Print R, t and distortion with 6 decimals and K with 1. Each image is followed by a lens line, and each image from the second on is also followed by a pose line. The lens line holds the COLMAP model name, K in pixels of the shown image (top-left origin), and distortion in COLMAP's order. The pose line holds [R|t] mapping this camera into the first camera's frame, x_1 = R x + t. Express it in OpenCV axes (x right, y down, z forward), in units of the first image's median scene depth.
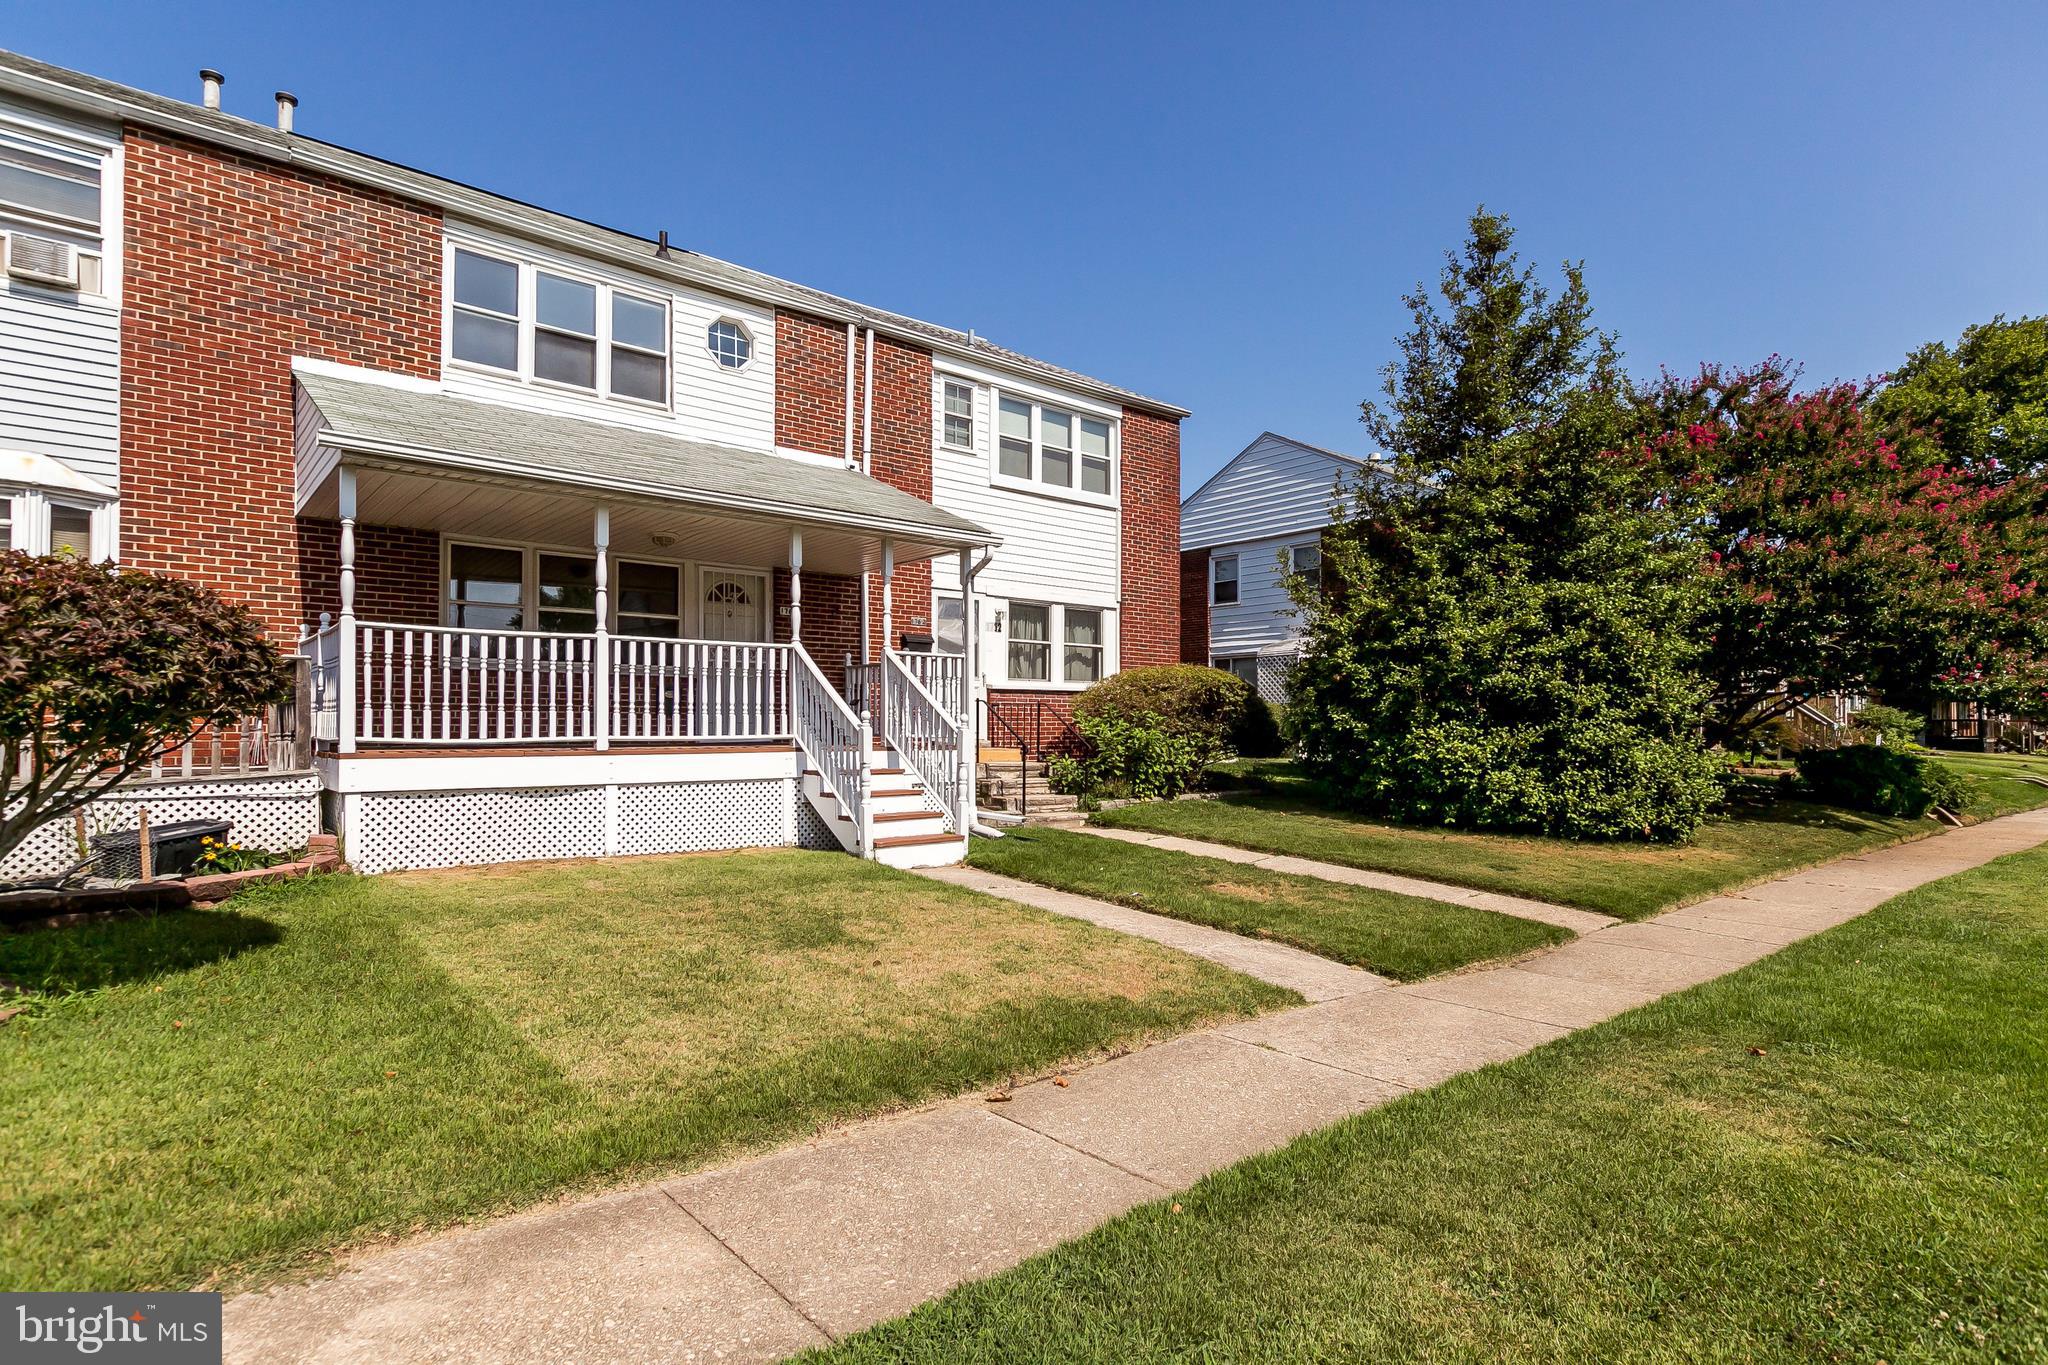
lens RADIAL K [[1049.6, 0, 1042.6], [0, 1049.6, 711.5], [0, 0, 1]] dist [0.000822, 0.002244]
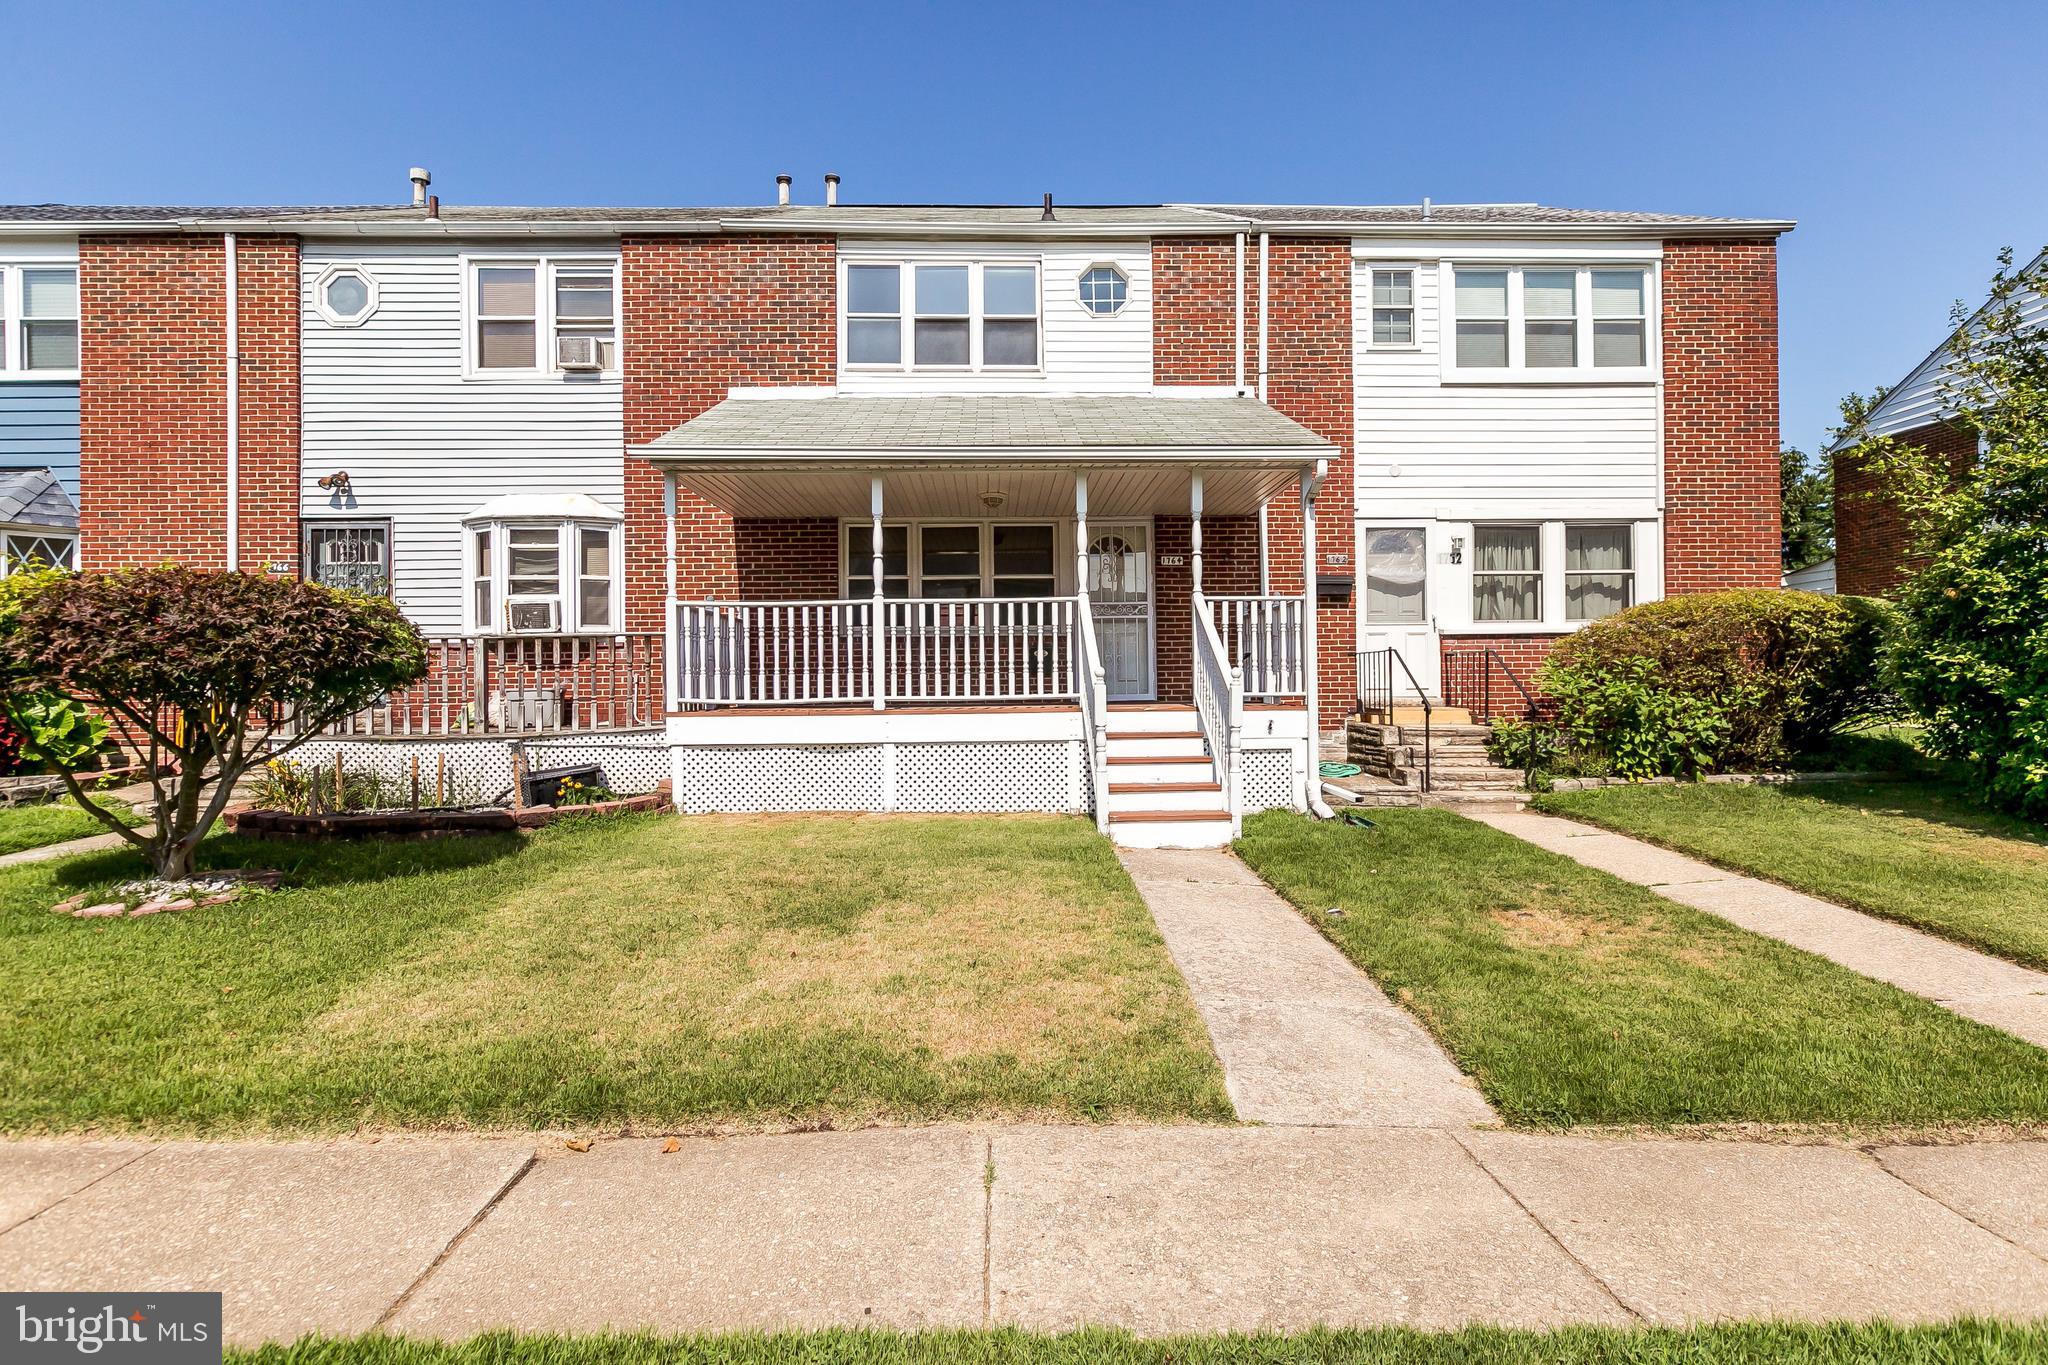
lens RADIAL K [[1049.6, 0, 1044.3], [0, 1049.6, 679.7], [0, 0, 1]] dist [0.000822, 0.002244]
pose [[0.780448, -0.013225, -0.625081, 0.274856], [0.021032, 0.999766, 0.005107, 0.003551], [0.624867, -0.017132, 0.780543, 0.216589]]
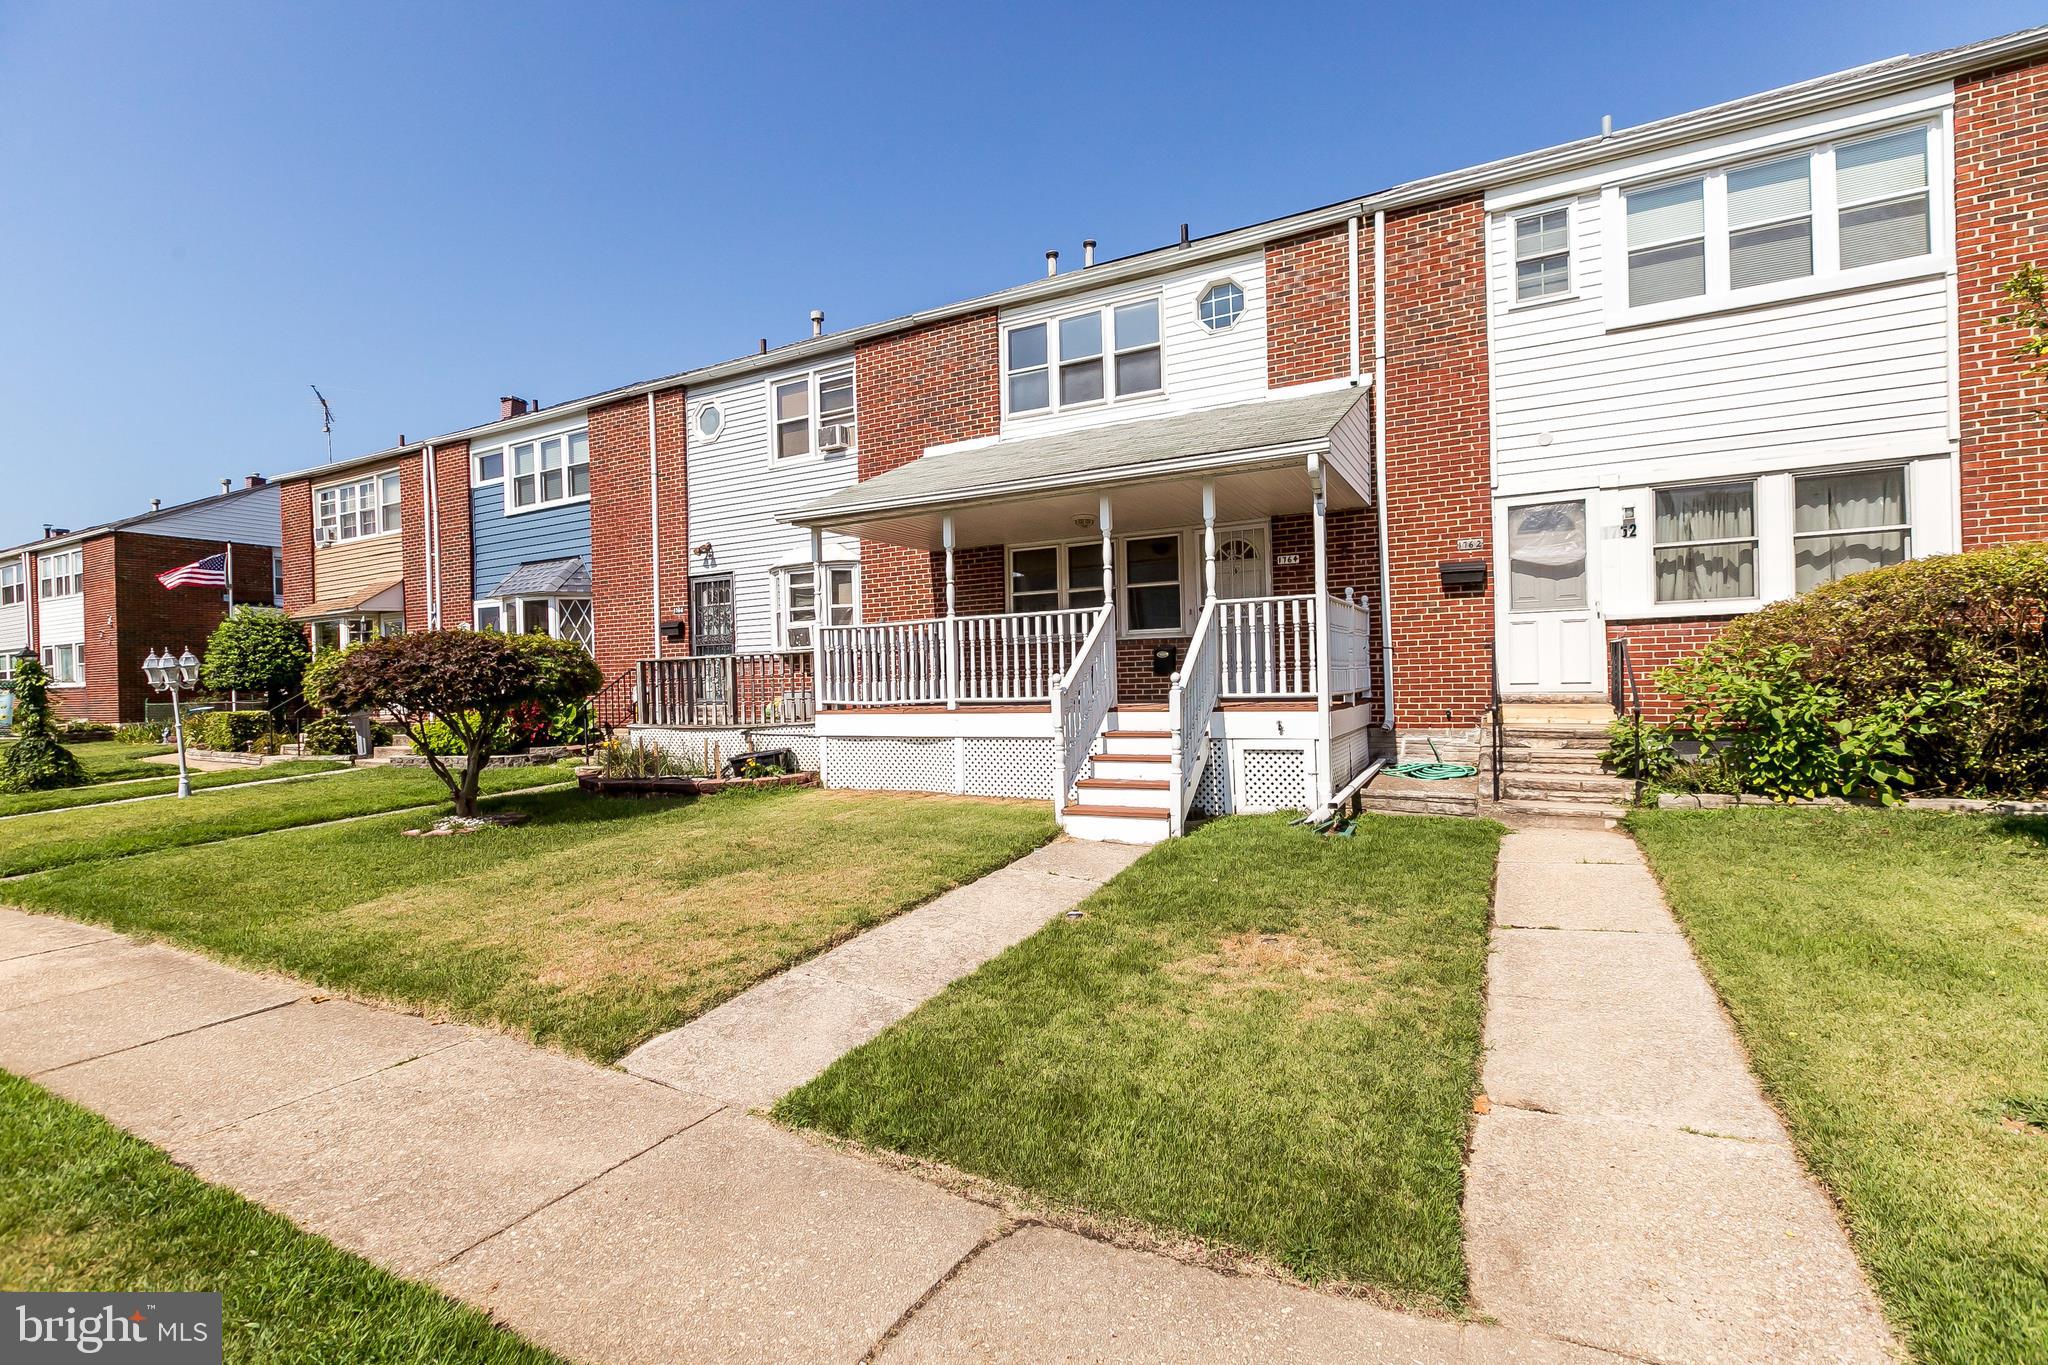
lens RADIAL K [[936.1, 0, 1032.8], [0, 936.1, 680.2], [0, 0, 1]] dist [0.004433, -0.001290]
pose [[0.364433, -0.010225, -0.931173, 0.502672], [0.040297, 0.999176, 0.004800, 0.000088], [0.930357, -0.039273, 0.364545, 0.515458]]
